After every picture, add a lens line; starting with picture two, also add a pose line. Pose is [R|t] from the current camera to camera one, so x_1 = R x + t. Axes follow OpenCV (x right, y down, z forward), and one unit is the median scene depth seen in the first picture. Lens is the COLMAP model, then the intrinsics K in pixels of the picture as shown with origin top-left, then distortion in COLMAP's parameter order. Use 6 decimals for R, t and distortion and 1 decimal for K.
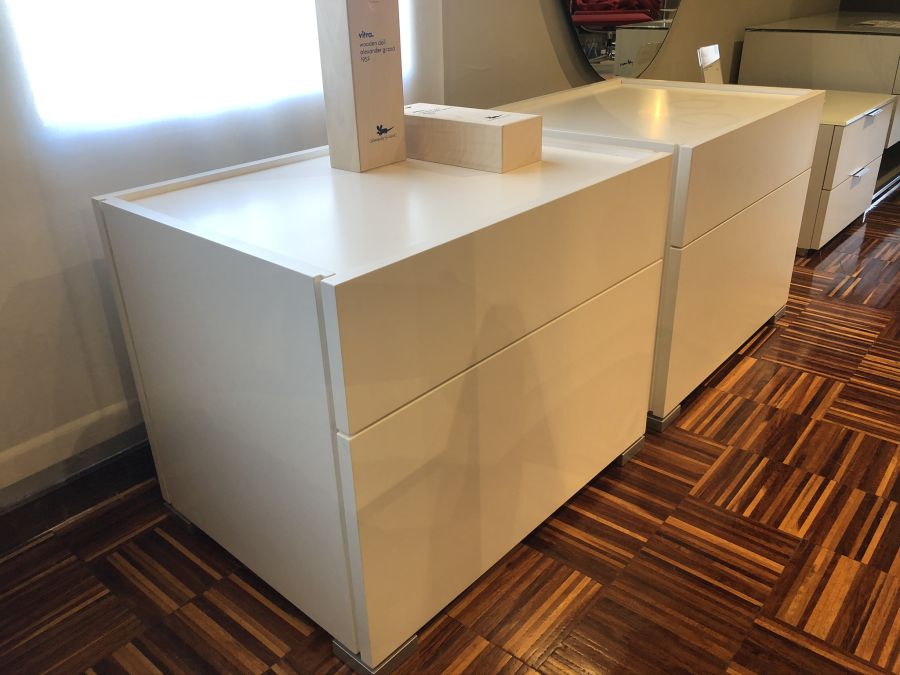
lens RADIAL K [[743.9, 0, 449.2], [0, 743.9, 334.5], [0, 0, 1]] dist [0.043652, -0.037880]
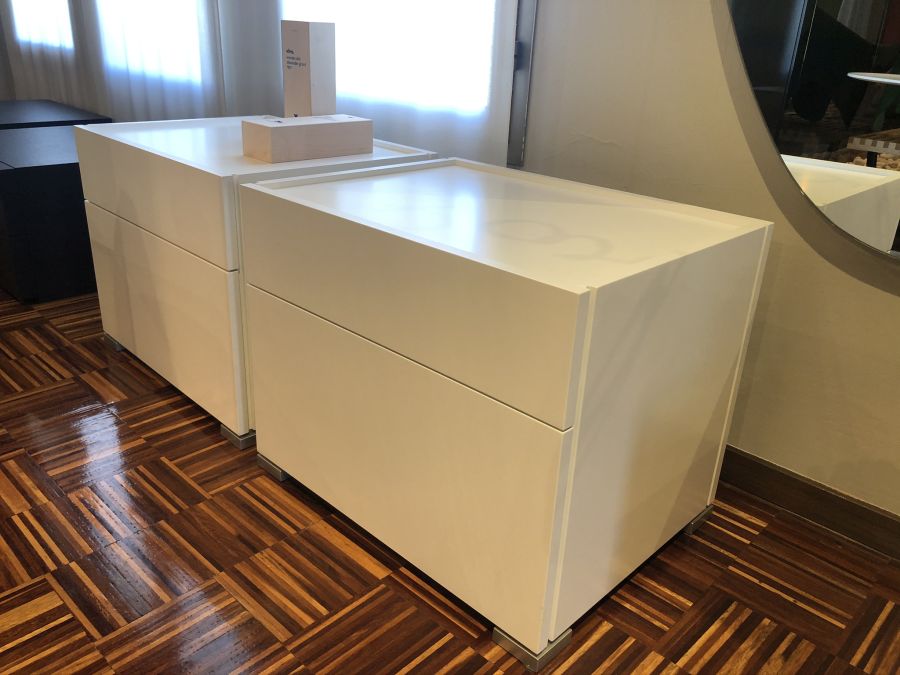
lens RADIAL K [[743.9, 0, 449.5], [0, 743.9, 339.9], [0, 0, 1]] dist [0.043652, -0.037880]
pose [[-0.075708, 0.421237, -0.903785, 1.294535], [-0.471246, 0.783661, 0.404725, -0.623205], [0.878746, 0.456546, 0.139177, 1.180190]]
